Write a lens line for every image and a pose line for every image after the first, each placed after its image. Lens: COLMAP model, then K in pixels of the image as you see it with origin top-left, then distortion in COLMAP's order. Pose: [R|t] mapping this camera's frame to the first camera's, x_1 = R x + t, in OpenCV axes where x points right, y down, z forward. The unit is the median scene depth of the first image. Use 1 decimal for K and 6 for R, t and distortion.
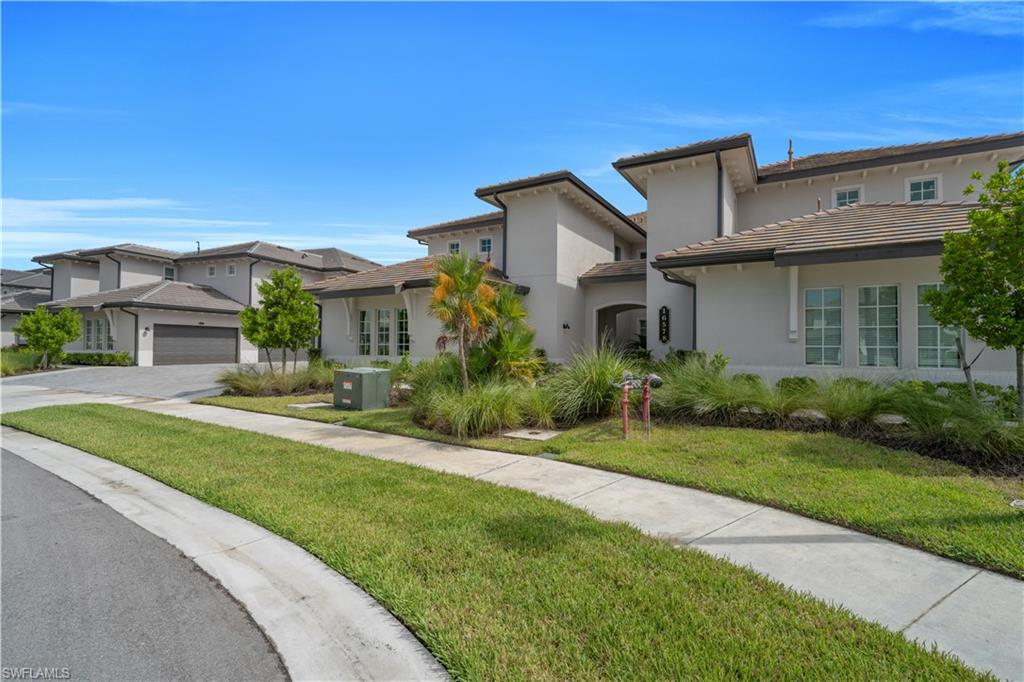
lens RADIAL K [[469.6, 0, 512.0], [0, 469.6, 341.0], [0, 0, 1]] dist [-0.000846, -0.000954]
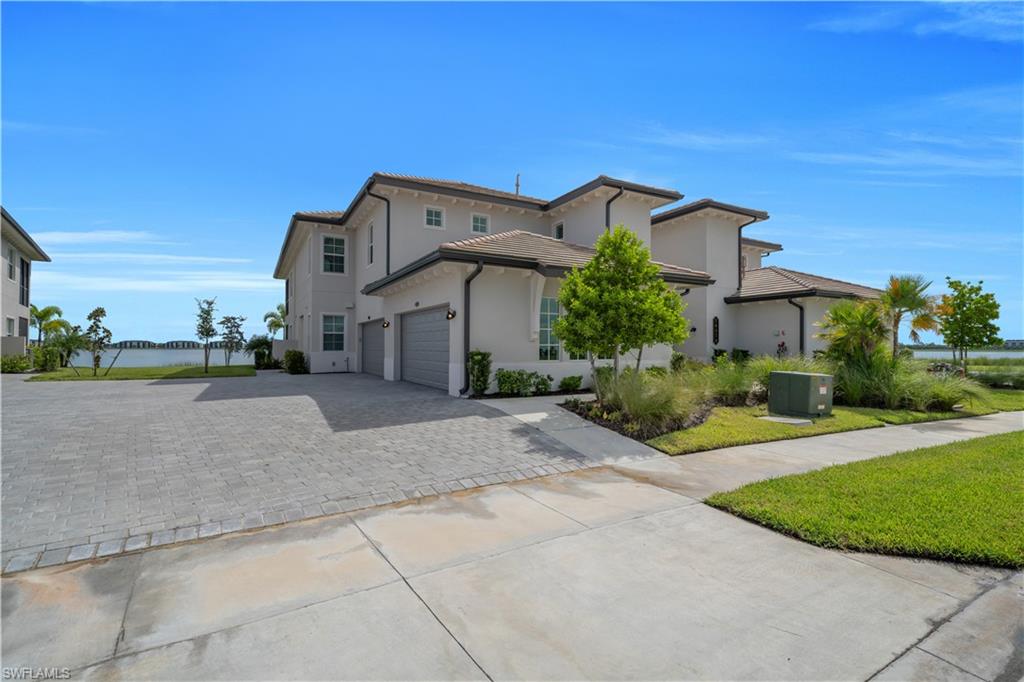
lens RADIAL K [[472.4, 0, 512.0], [0, 472.4, 341.0], [0, 0, 1]] dist [0.002324, -0.006569]
pose [[0.501333, 0.004611, 0.865242, -0.989405], [-0.008556, 0.999963, -0.000371, 0.000552], [-0.865212, -0.007217, 0.501354, 0.712617]]
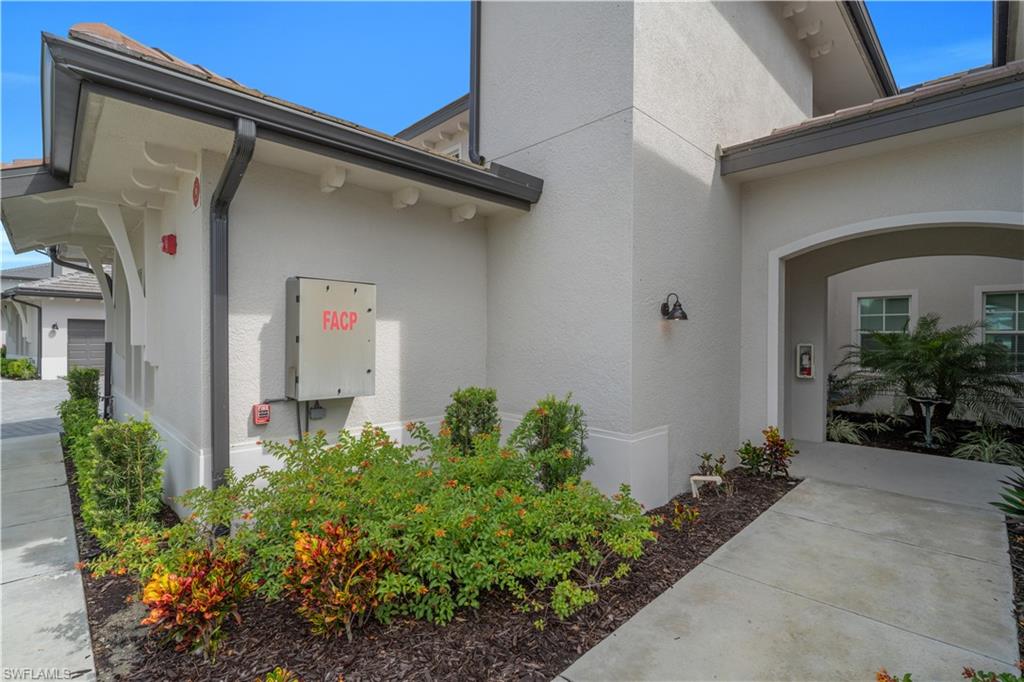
lens RADIAL K [[472.4, 0, 512.0], [0, 472.4, 341.0], [0, 0, 1]] dist [0.002324, -0.006569]
pose [[0.969615, -0.000685, -0.244636, 0.092326], [0.005308, 0.999820, 0.018240, -0.019346], [0.244580, -0.018984, 0.969443, 0.717080]]
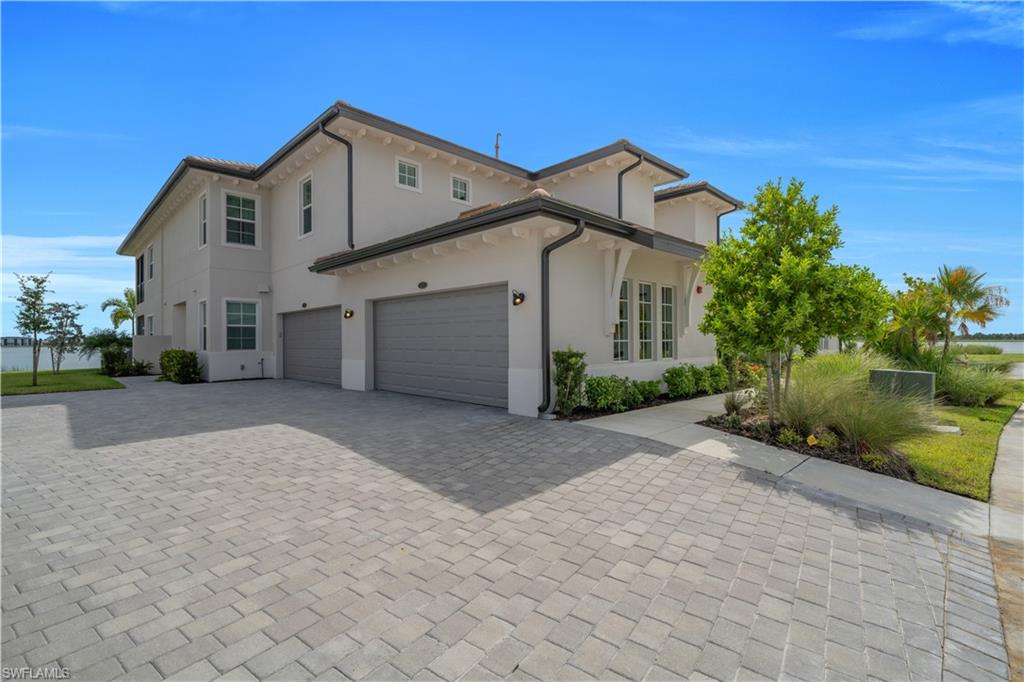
lens RADIAL K [[472.4, 0, 512.0], [0, 472.4, 341.0], [0, 0, 1]] dist [0.002324, -0.006569]
pose [[0.252331, -0.009122, 0.967598, -0.903145], [-0.004031, 0.999937, 0.010478, 0.000729], [-0.967633, -0.006545, 0.252278, 1.015394]]
